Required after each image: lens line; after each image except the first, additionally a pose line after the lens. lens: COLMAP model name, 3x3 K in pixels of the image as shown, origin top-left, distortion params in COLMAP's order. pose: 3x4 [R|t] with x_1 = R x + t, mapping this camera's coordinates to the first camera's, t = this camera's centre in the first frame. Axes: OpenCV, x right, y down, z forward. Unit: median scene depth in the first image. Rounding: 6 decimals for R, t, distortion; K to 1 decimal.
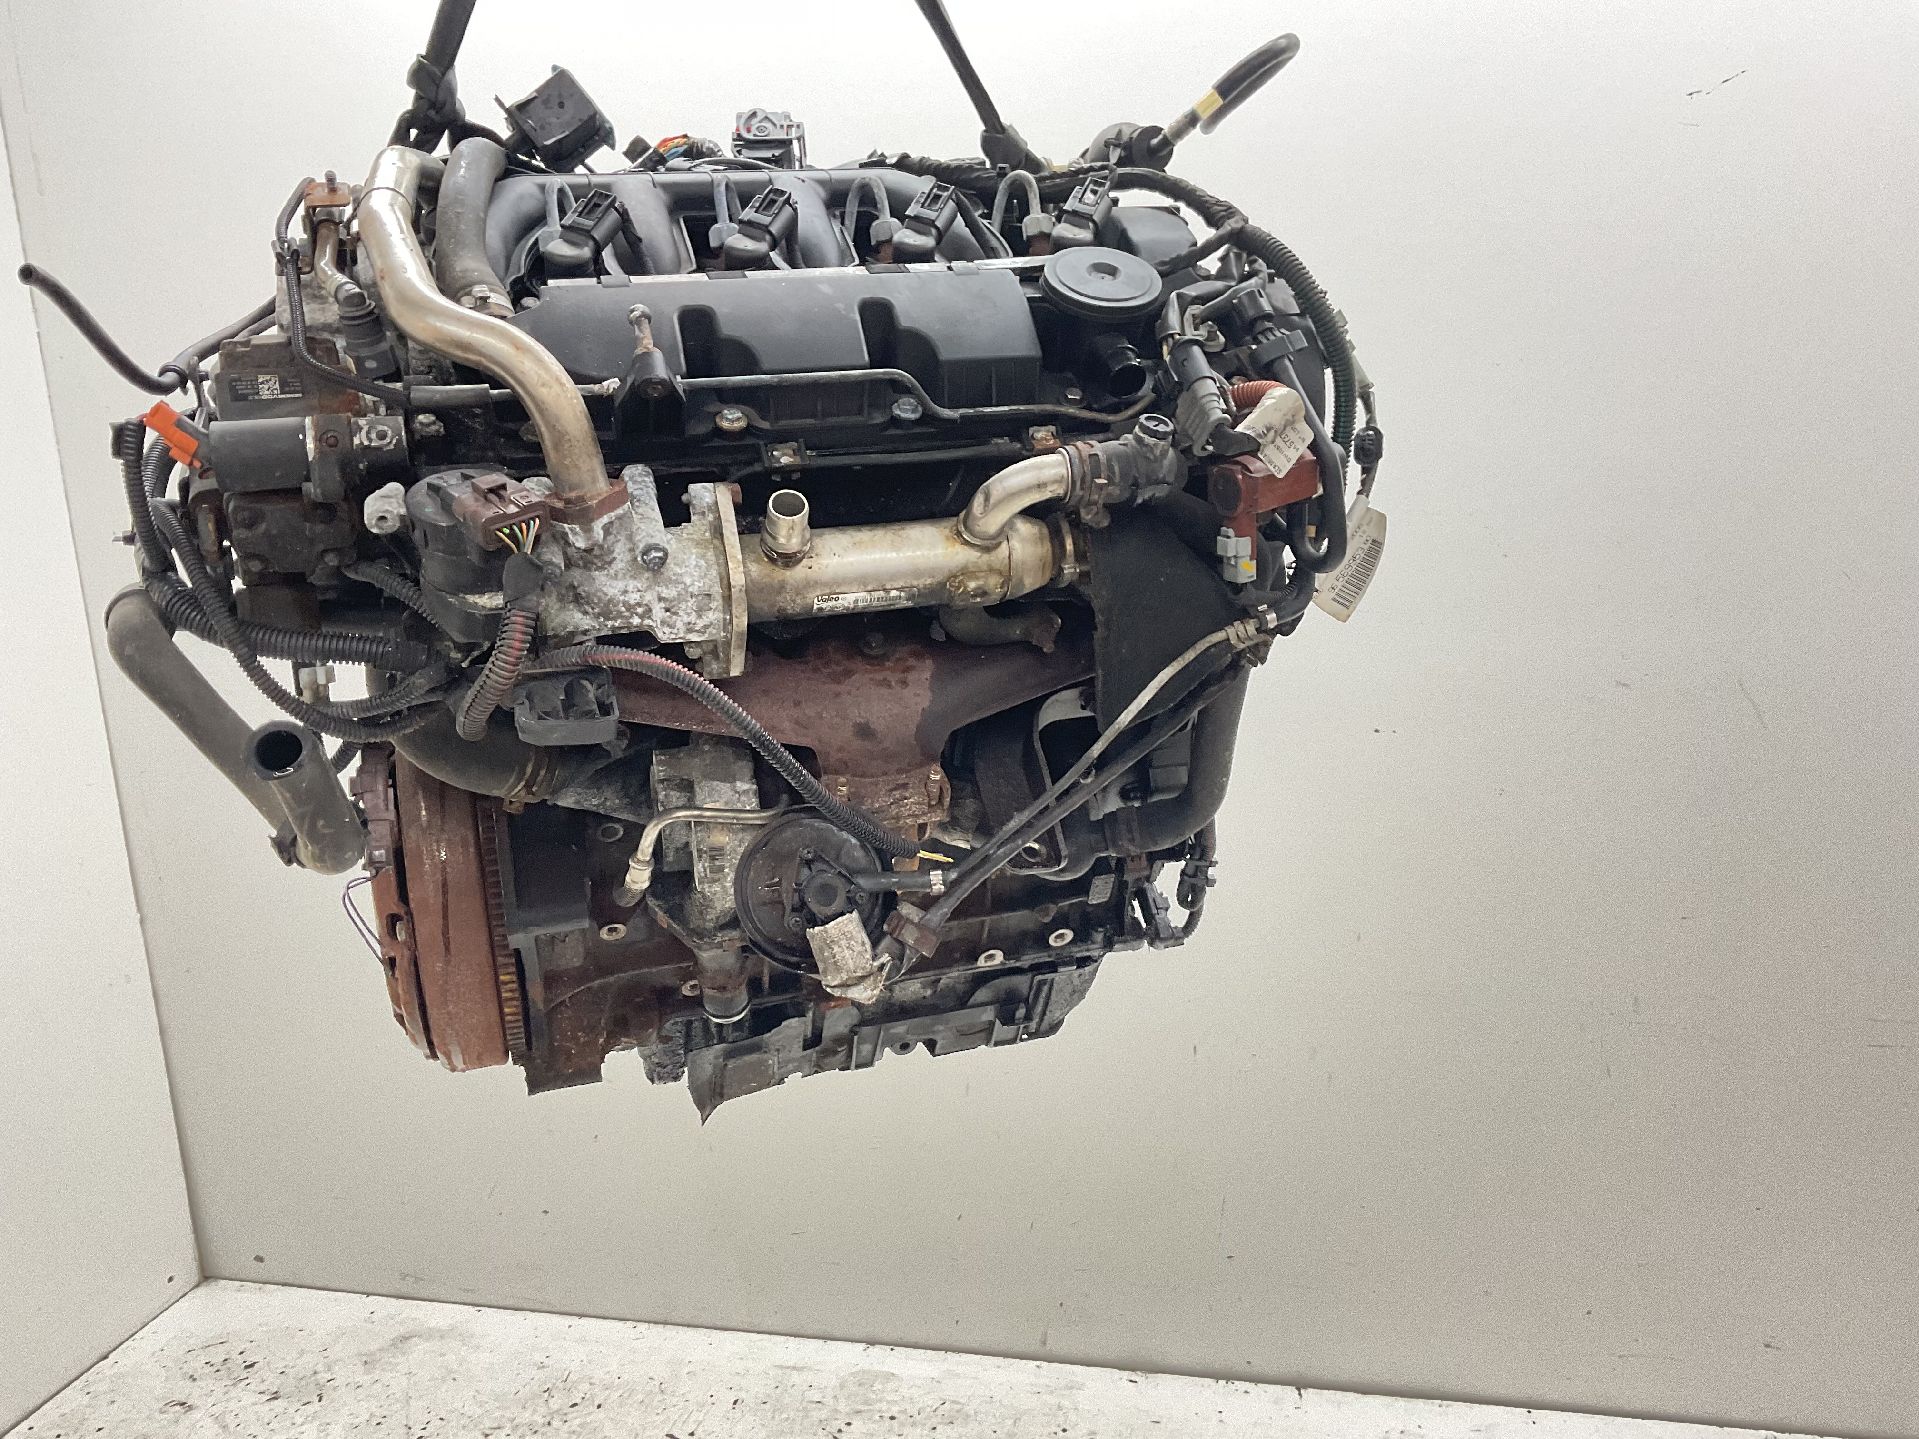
lens RADIAL K [[1654.7, 0, 947.0], [0, 1654.7, 684.7], [0, 0, 1]] dist [0.105464, -0.228585]
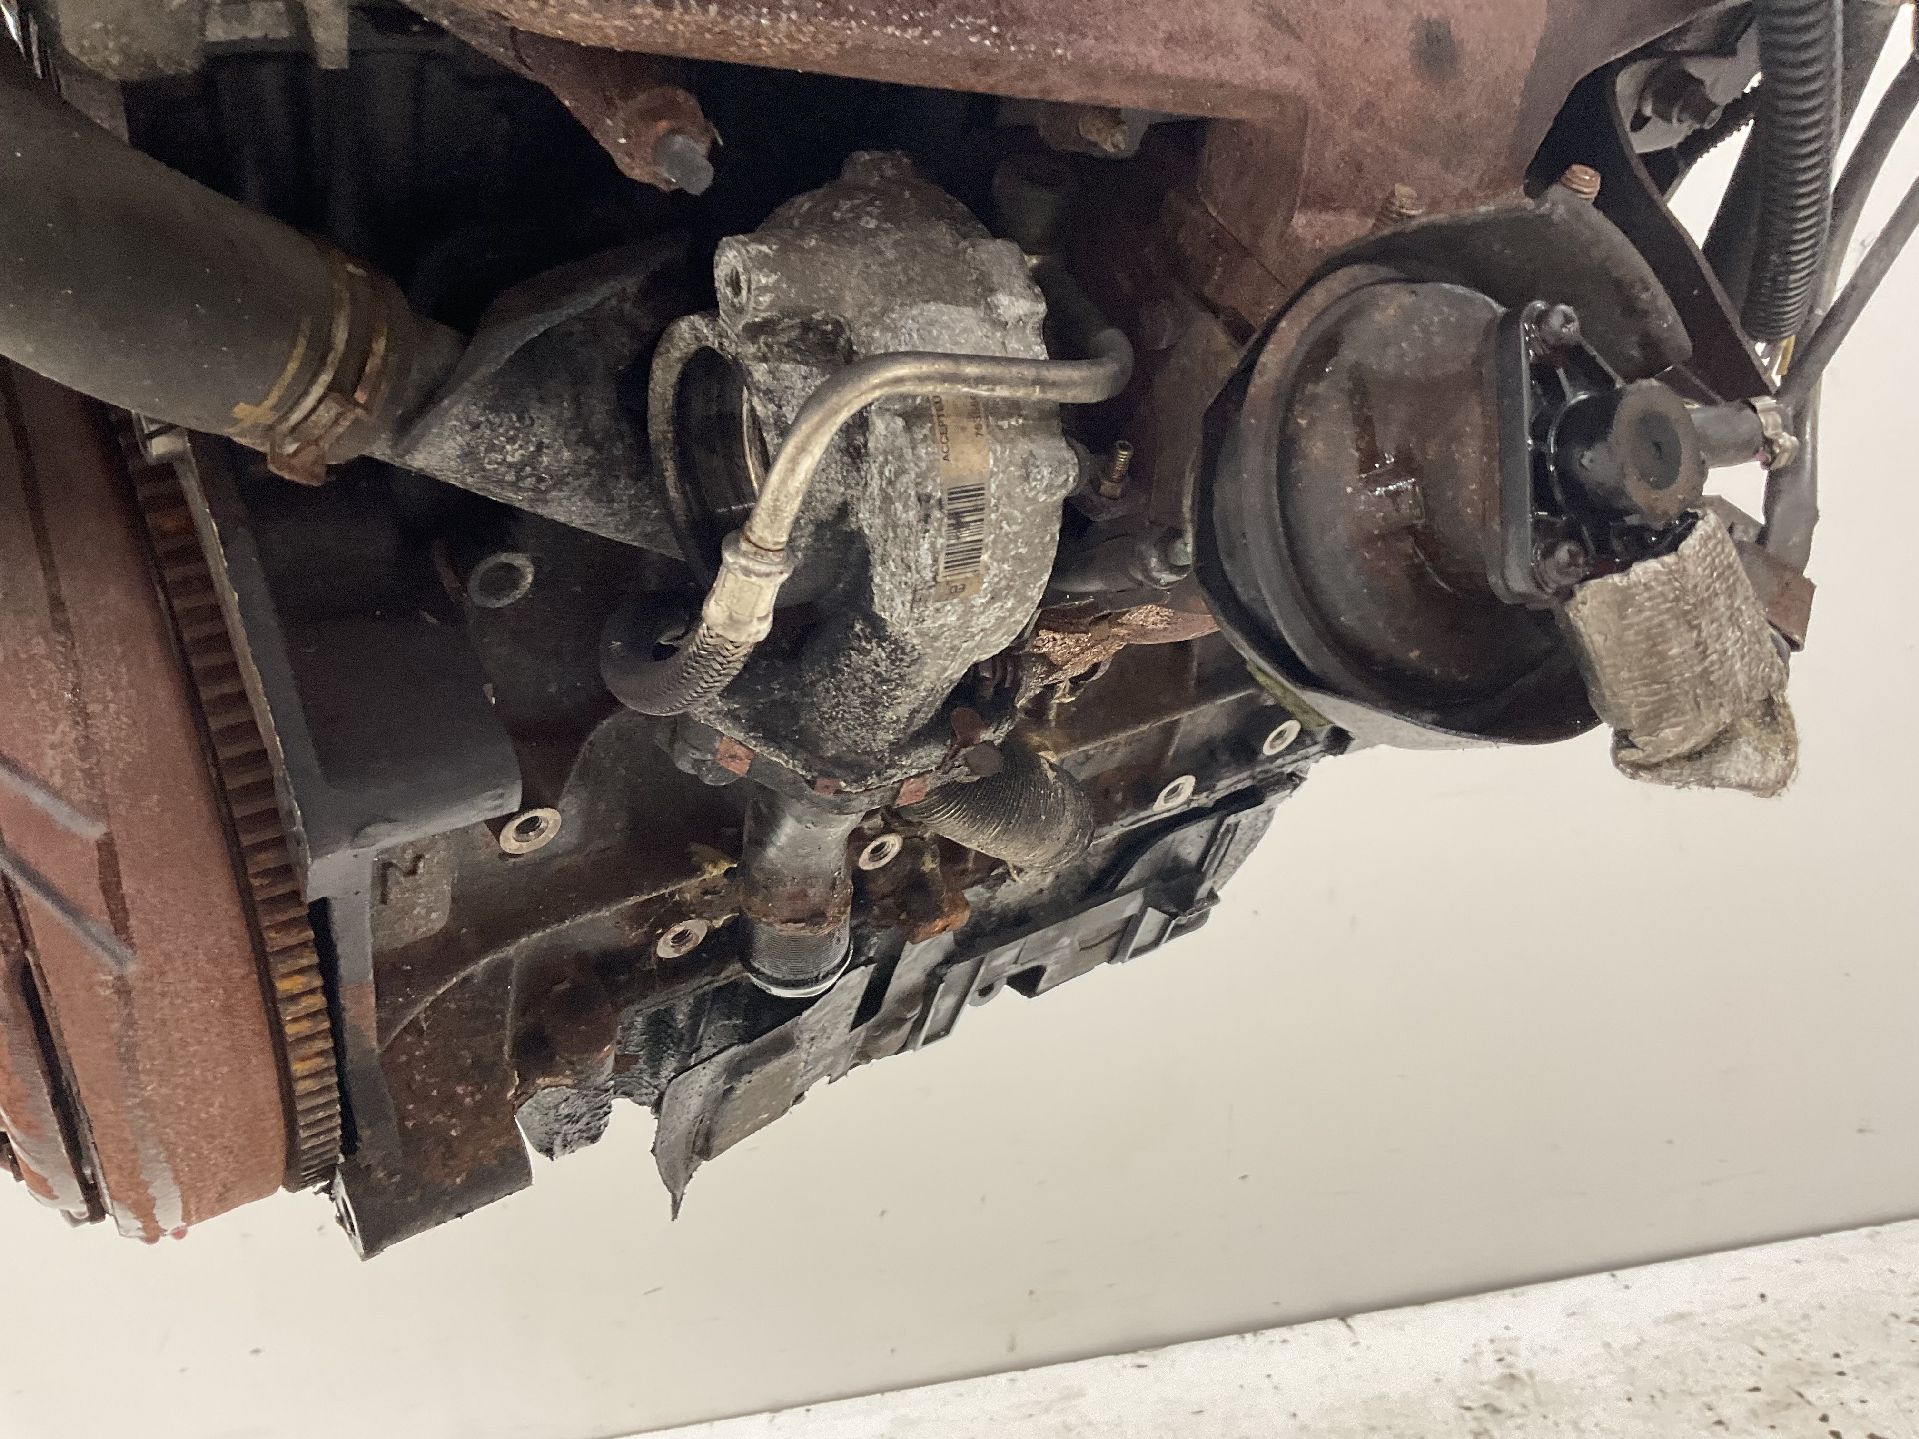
lens RADIAL K [[1641.3, 0, 959.5], [0, 1641.3, 719.5], [0, 0, 1]] dist [0.088608, -0.227834]
pose [[0.944574, -0.144325, 0.294873, -0.211032], [0.128102, 0.989017, 0.073721, 0.102065], [-0.302274, -0.031861, 0.952688, 0.565251]]
